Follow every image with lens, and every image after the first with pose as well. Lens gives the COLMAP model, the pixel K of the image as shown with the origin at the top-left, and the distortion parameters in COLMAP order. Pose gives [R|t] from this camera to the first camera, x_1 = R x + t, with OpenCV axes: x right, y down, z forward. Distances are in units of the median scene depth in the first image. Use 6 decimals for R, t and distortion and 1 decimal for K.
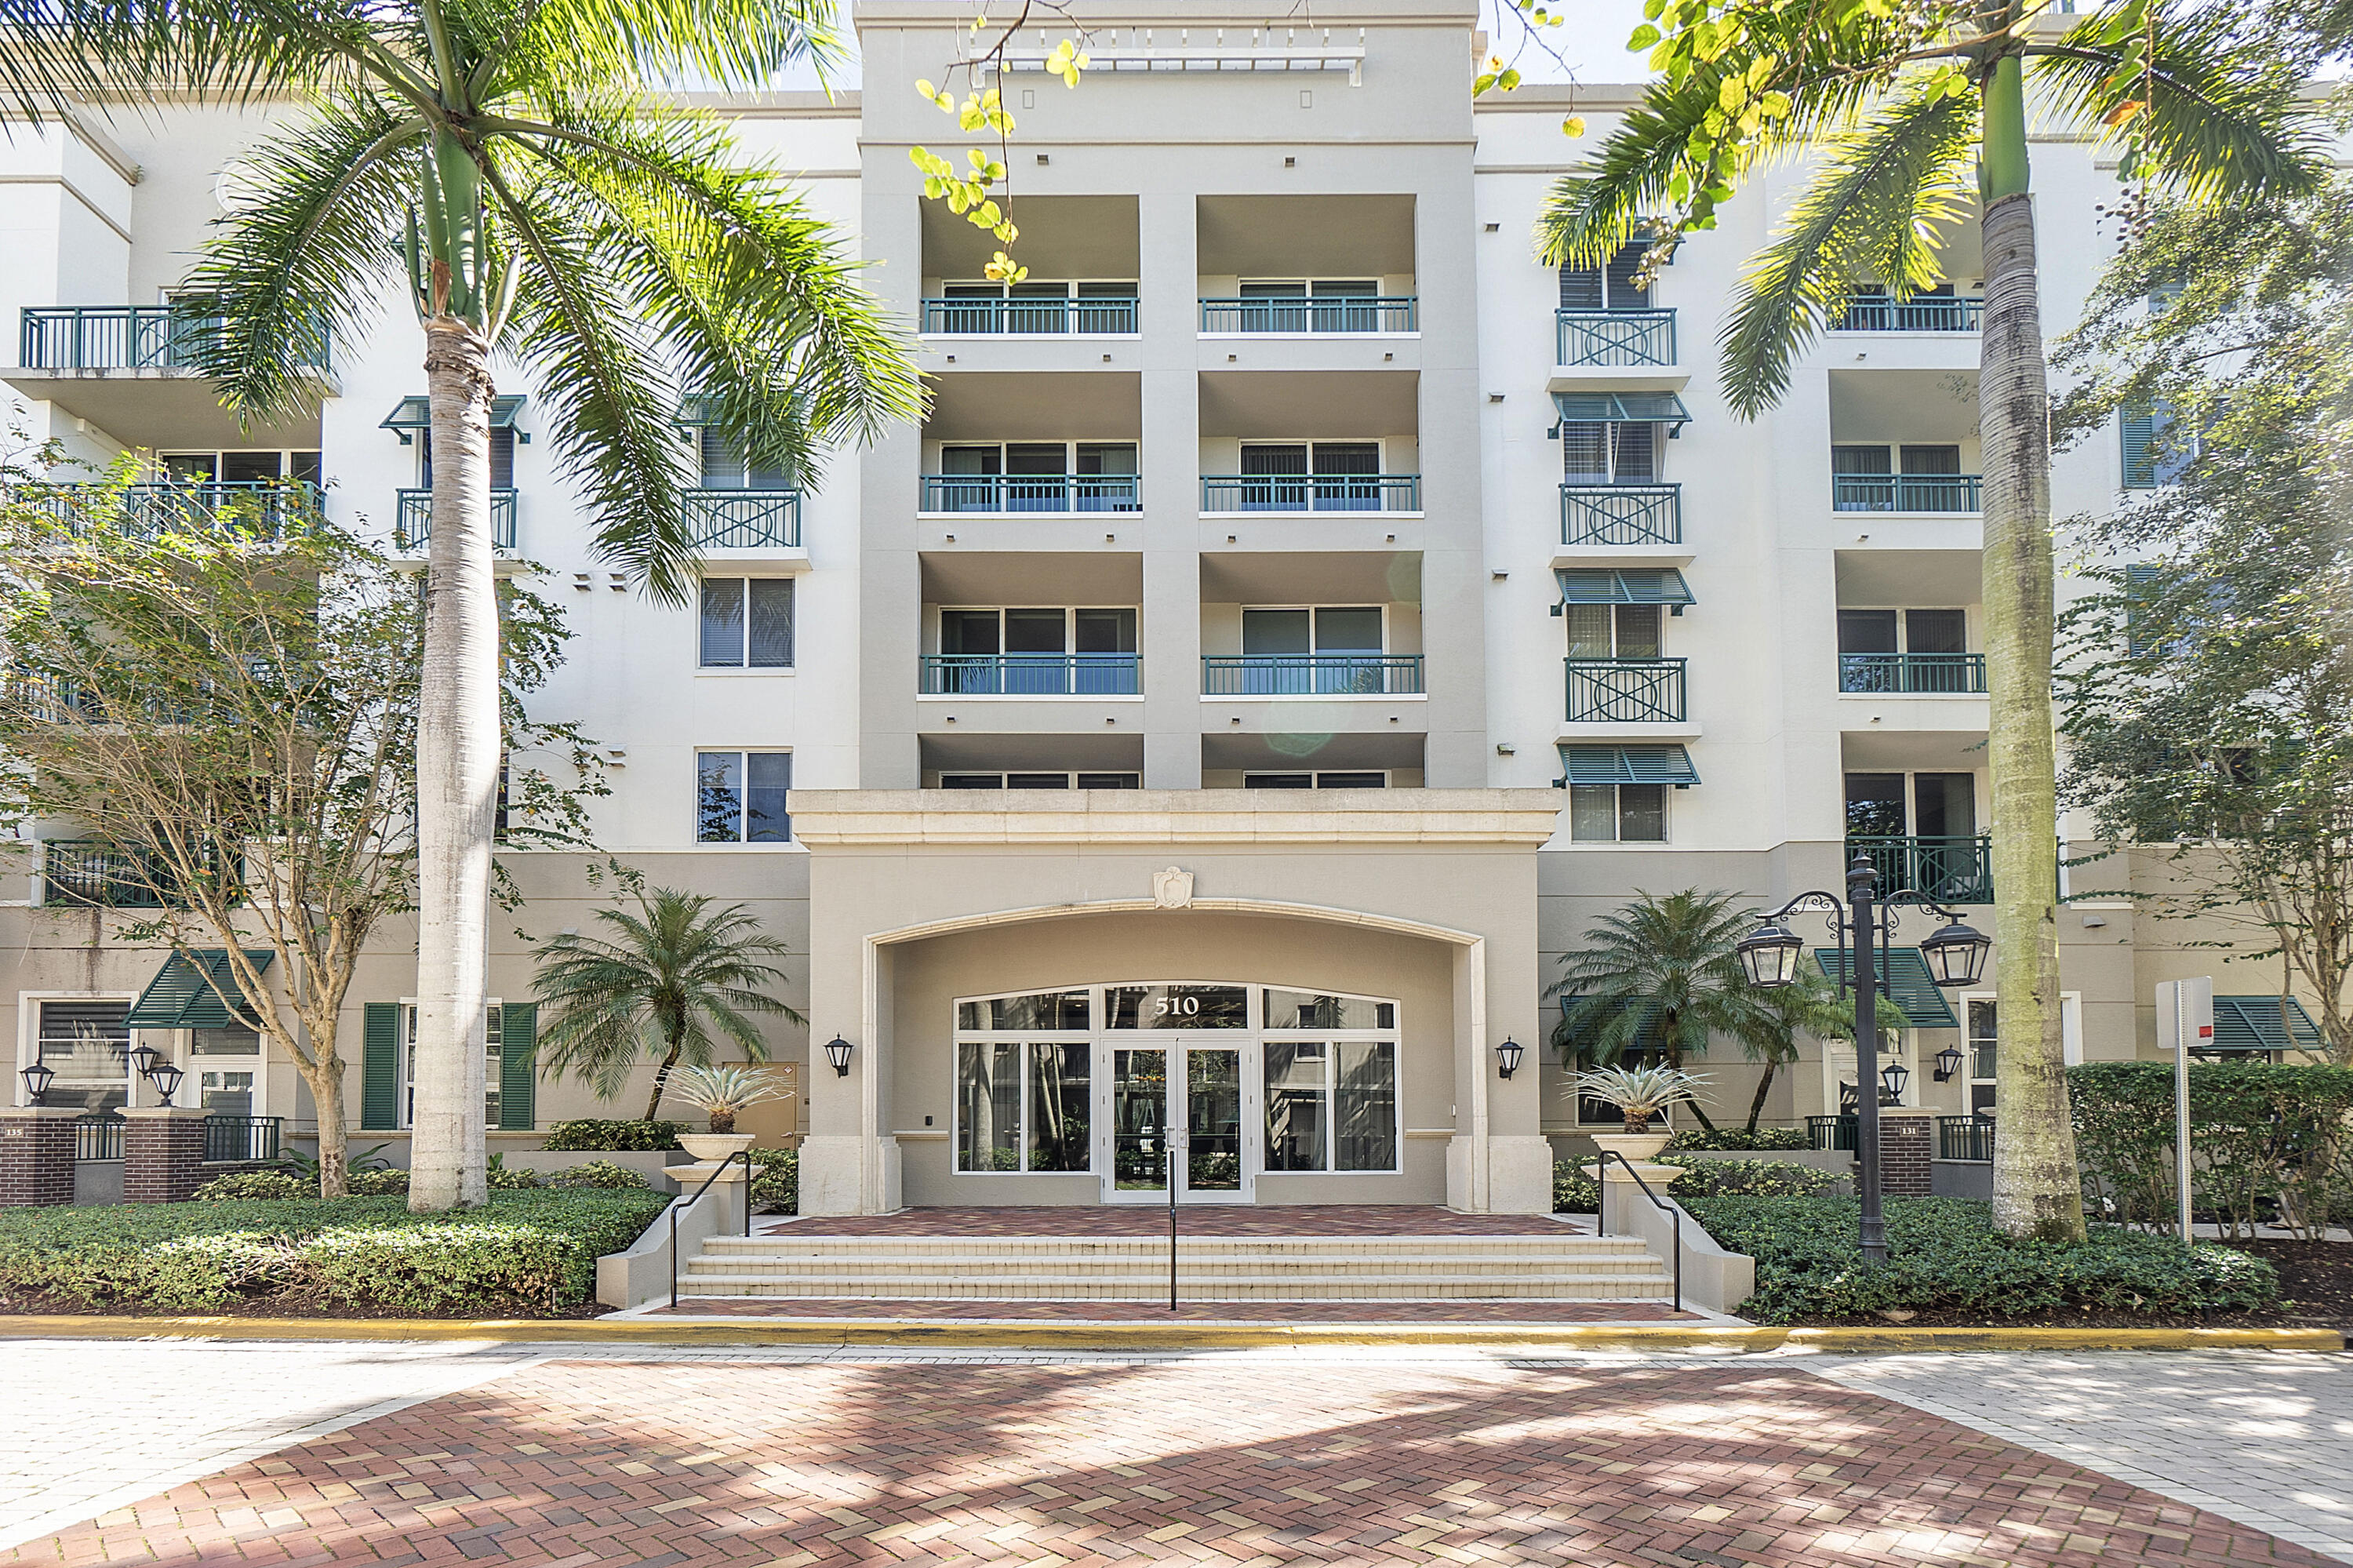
lens RADIAL K [[1067.1, 0, 1176.7], [0, 1067.1, 827.9], [0, 0, 1]] dist [-0.003737, -0.000365]
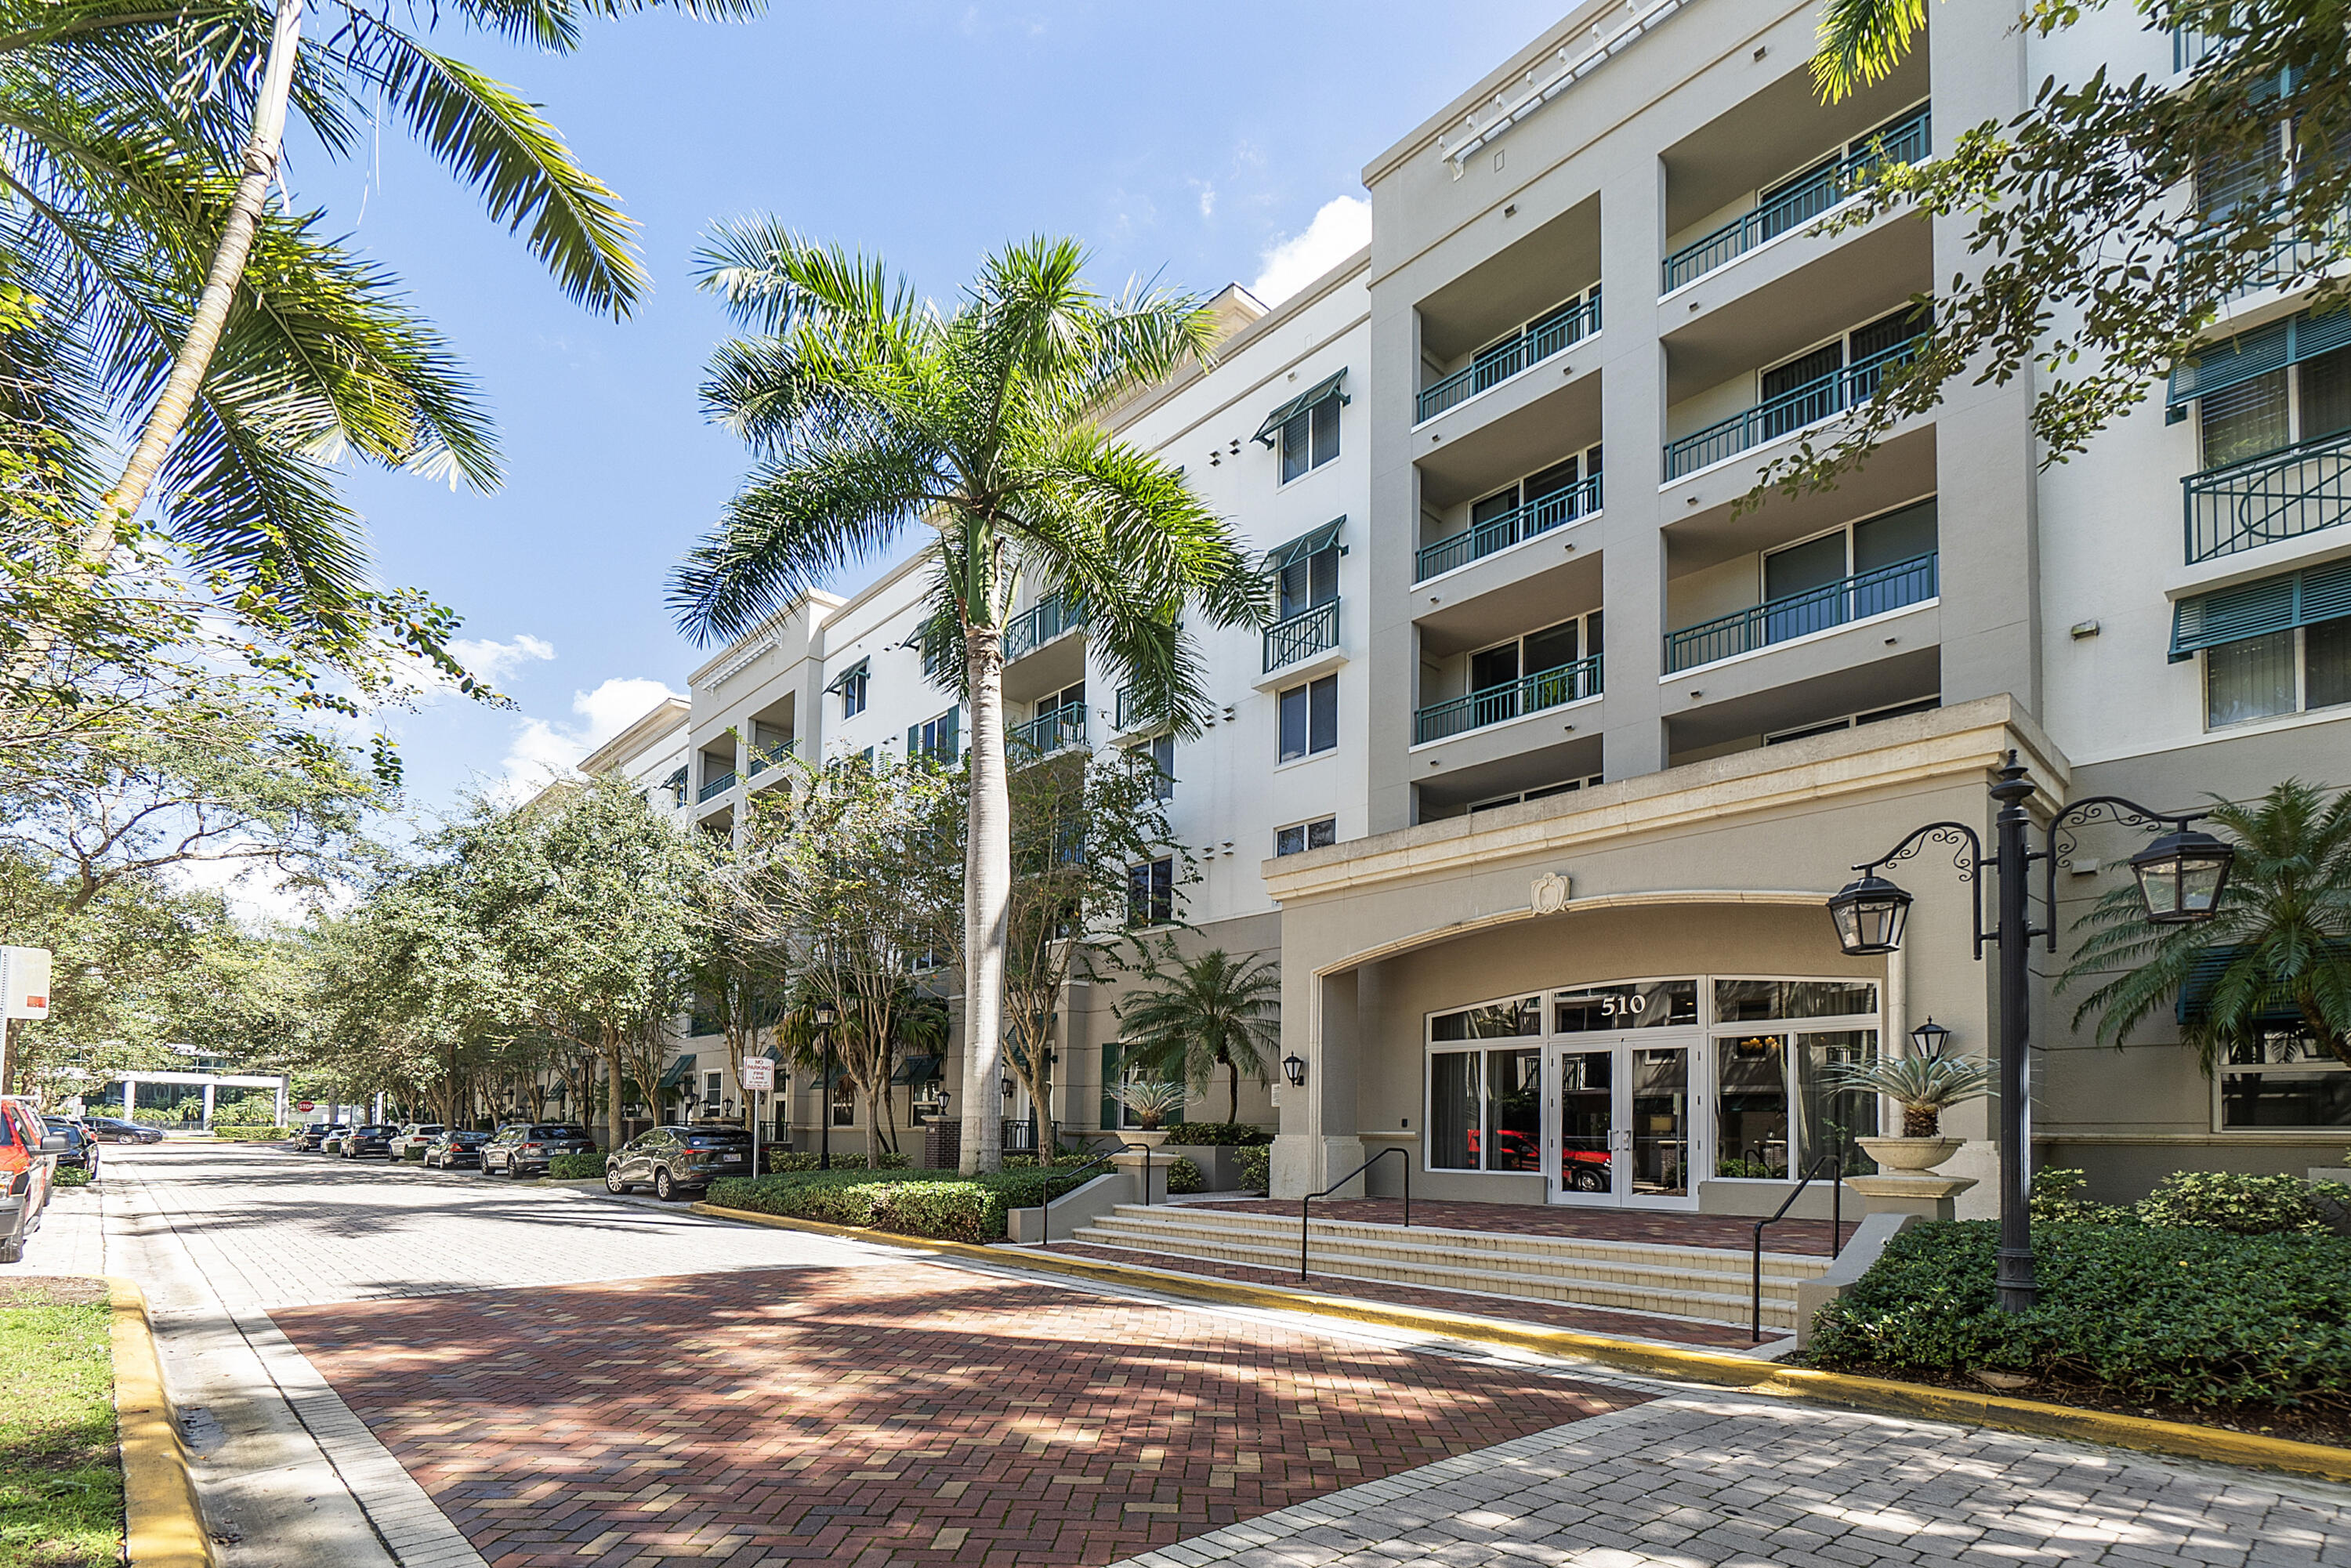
lens RADIAL K [[992.0, 0, 1175.5], [0, 992.0, 784.0], [0, 0, 1]] dist [0.007542, -0.000062]
pose [[0.724299, -0.223178, -0.652366, 0.368591], [0.180809, 0.974532, -0.132646, 0.014404], [0.665356, -0.021878, 0.746206, 0.038644]]
